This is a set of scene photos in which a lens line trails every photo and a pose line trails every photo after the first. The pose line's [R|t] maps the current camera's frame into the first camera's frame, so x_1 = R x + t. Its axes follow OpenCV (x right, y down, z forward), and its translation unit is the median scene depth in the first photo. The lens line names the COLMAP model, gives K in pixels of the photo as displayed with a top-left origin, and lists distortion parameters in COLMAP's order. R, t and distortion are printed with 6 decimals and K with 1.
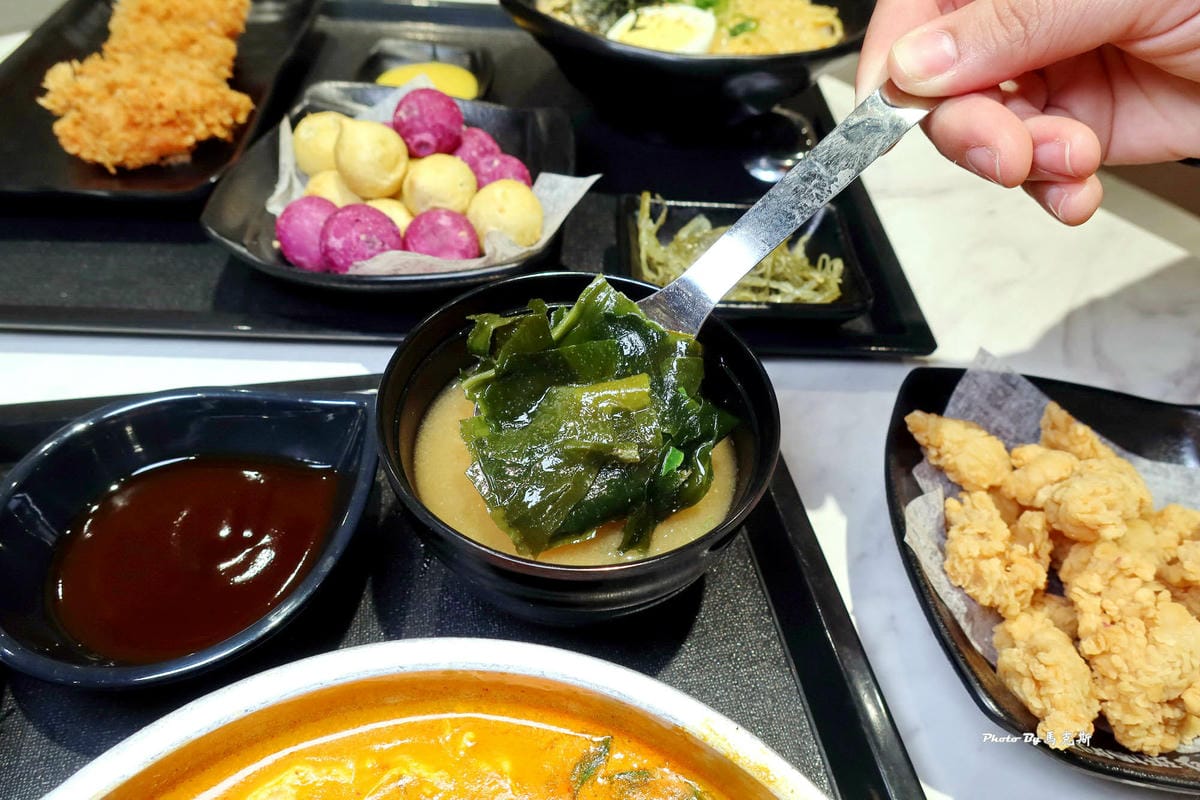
lens RADIAL K [[811.2, 0, 600.0], [0, 811.2, 400.0], [0, 0, 1]] dist [0.044241, -0.057457]
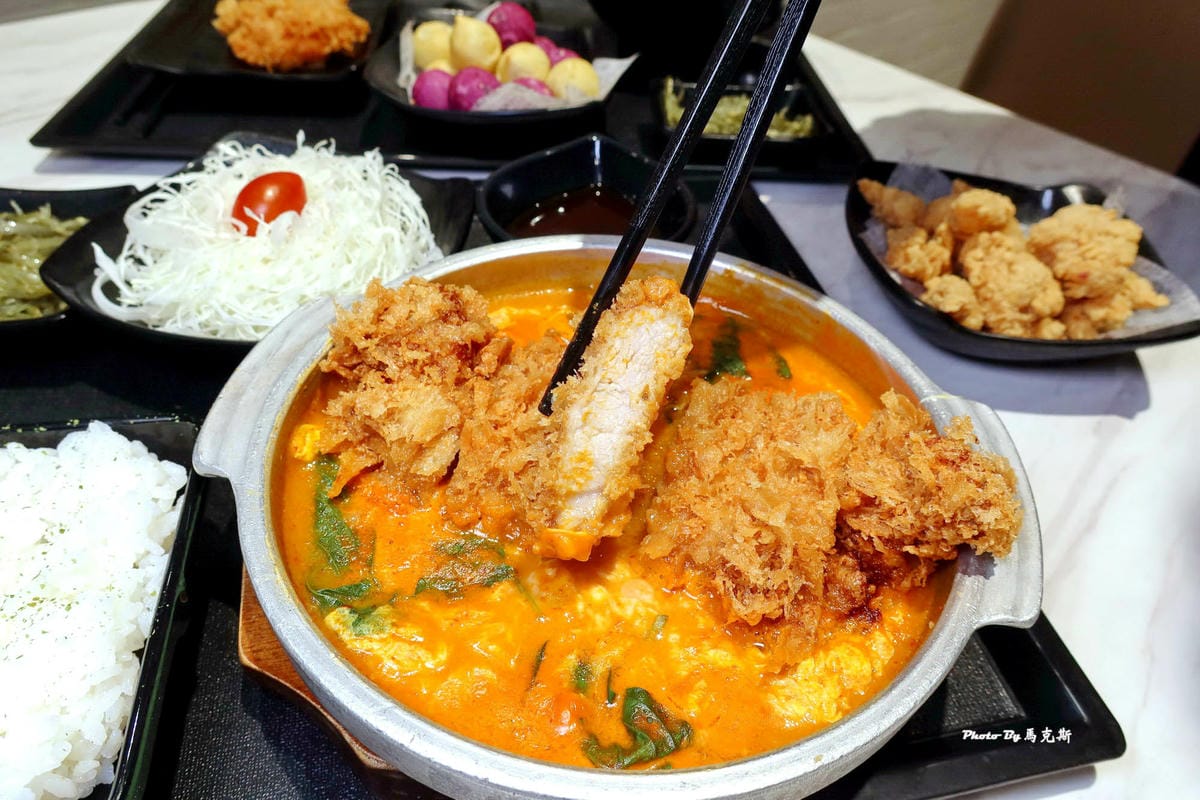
lens RADIAL K [[811.2, 0, 600.0], [0, 811.2, 400.0], [0, 0, 1]] dist [0.044241, -0.057457]
pose [[0.999341, -0.019716, 0.030474, -0.113768], [0.021624, 0.997742, -0.063590, 0.375847], [-0.029152, 0.064207, 0.997511, -0.339388]]
